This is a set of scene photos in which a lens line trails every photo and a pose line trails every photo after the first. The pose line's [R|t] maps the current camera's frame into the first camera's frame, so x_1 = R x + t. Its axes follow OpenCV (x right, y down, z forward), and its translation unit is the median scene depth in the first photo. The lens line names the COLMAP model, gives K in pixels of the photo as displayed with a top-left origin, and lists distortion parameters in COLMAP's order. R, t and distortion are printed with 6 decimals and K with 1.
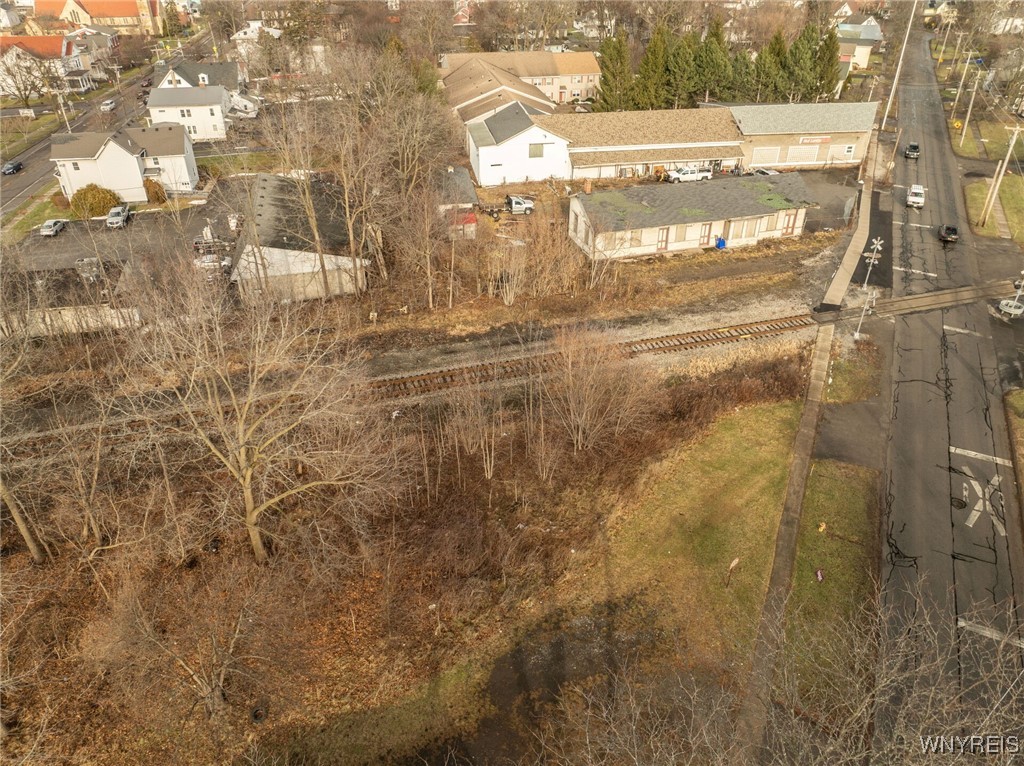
lens RADIAL K [[718.1, 0, 515.8], [0, 718.1, 383.0], [0, 0, 1]] dist [-0.033044, -0.001821]
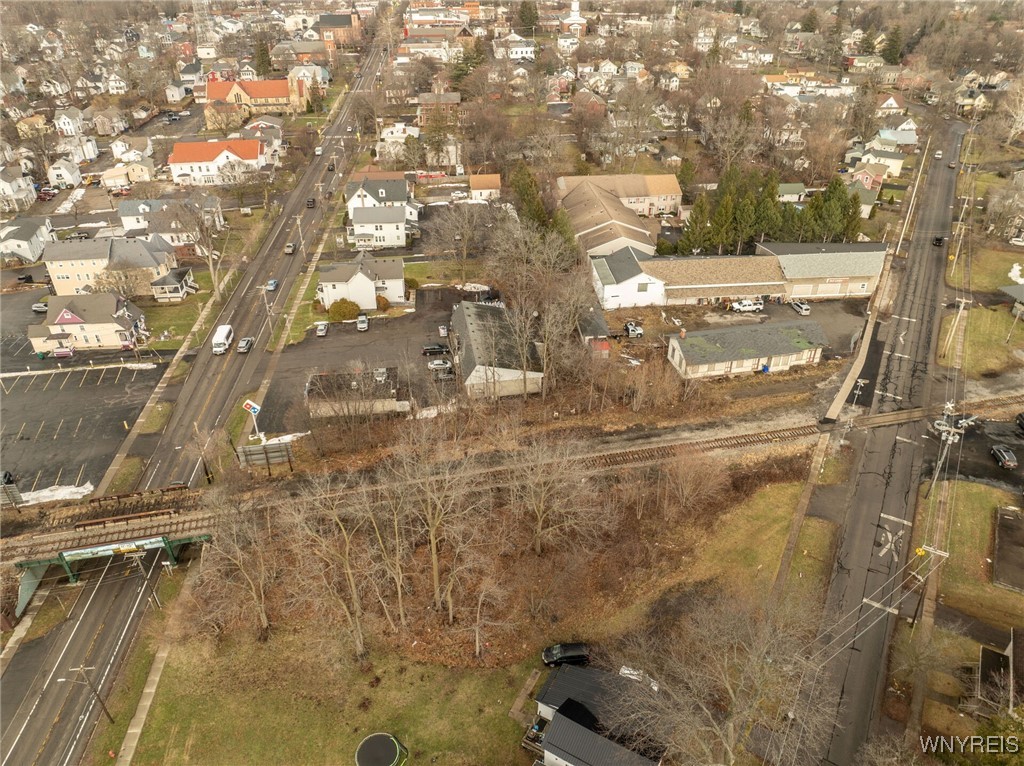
lens RADIAL K [[718.1, 0, 515.8], [0, 718.1, 383.0], [0, 0, 1]] dist [-0.033044, -0.001821]
pose [[0.996988, 0.039210, -0.066916, -0.153125], [-0.039753, 0.999186, -0.006812, -0.128806], [0.066594, 0.009451, 0.997735, -0.600161]]
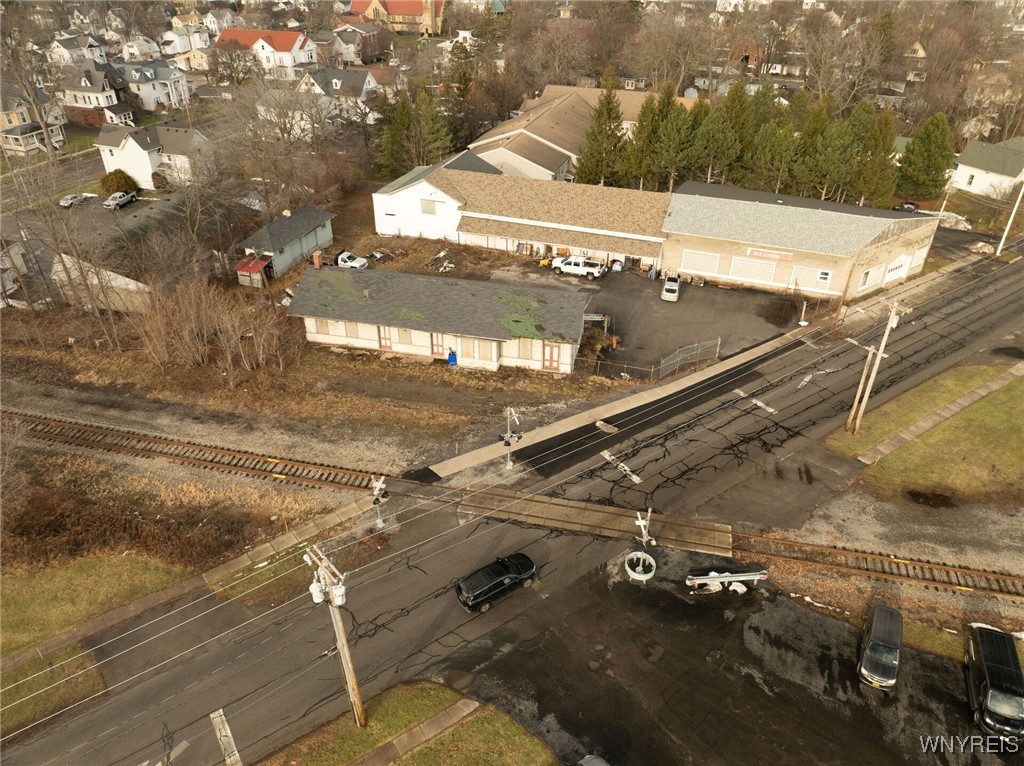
lens RADIAL K [[718.1, 0, 515.8], [0, 718.1, 383.0], [0, 0, 1]] dist [-0.033044, -0.001821]
pose [[0.867892, 0.274556, -0.413983, 0.689514], [-0.276241, 0.959388, 0.057147, -0.231245], [0.412861, 0.064762, 0.908489, 0.270230]]
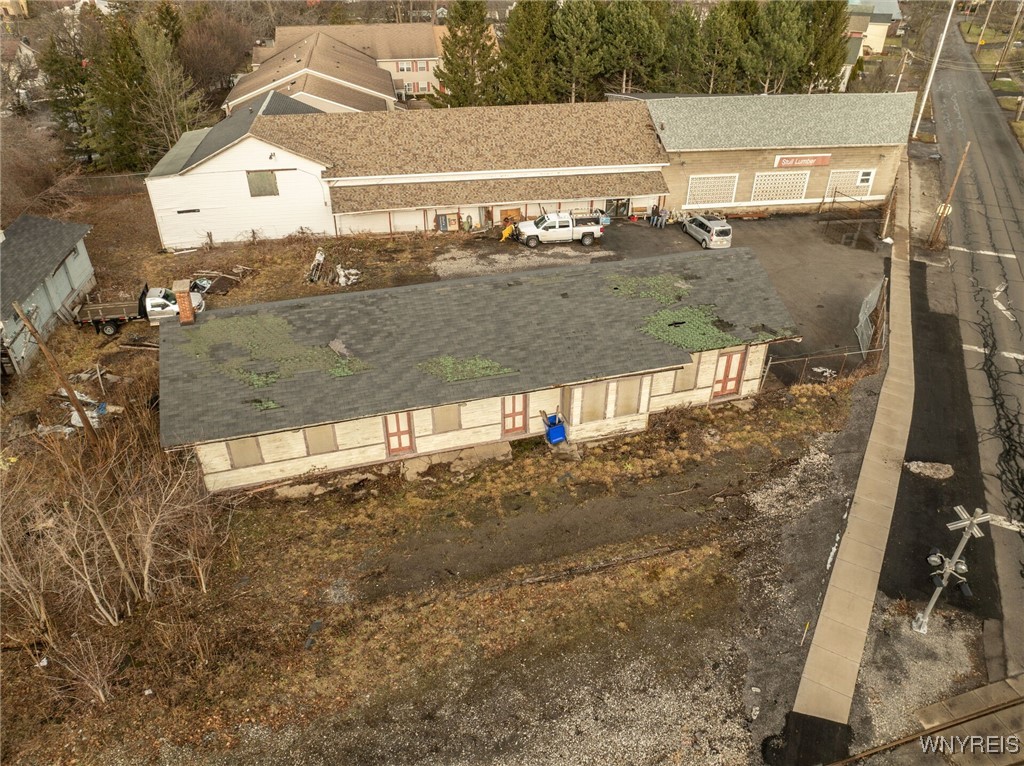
lens RADIAL K [[718.1, 0, 515.8], [0, 718.1, 383.0], [0, 0, 1]] dist [-0.033044, -0.001821]
pose [[0.999982, 0.005109, -0.003078, 0.260286], [-0.005107, 0.999987, 0.000703, -0.218473], [0.003082, -0.000687, 0.999995, 0.580841]]
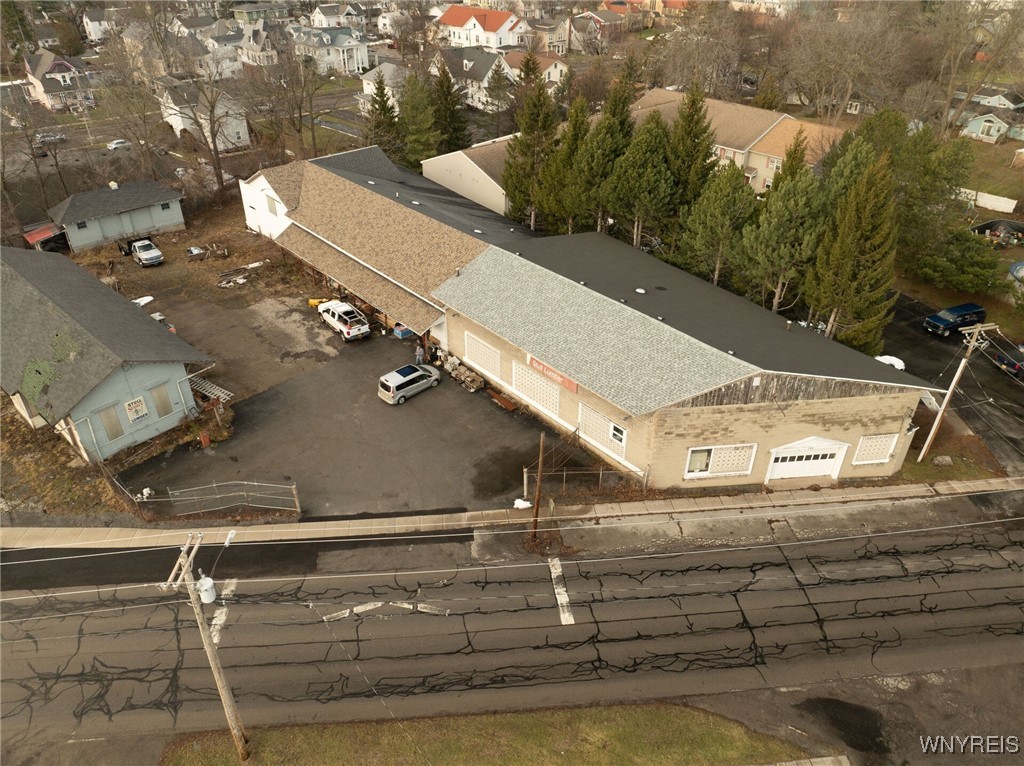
lens RADIAL K [[719.6, 0, 514.1], [0, 719.6, 381.9], [0, 0, 1]] dist [-0.052474, 0.023455]
pose [[0.520068, 0.470641, -0.712760, 0.941665], [-0.475094, 0.852883, 0.216512, -0.543243], [0.709800, 0.226027, 0.667155, 0.874624]]
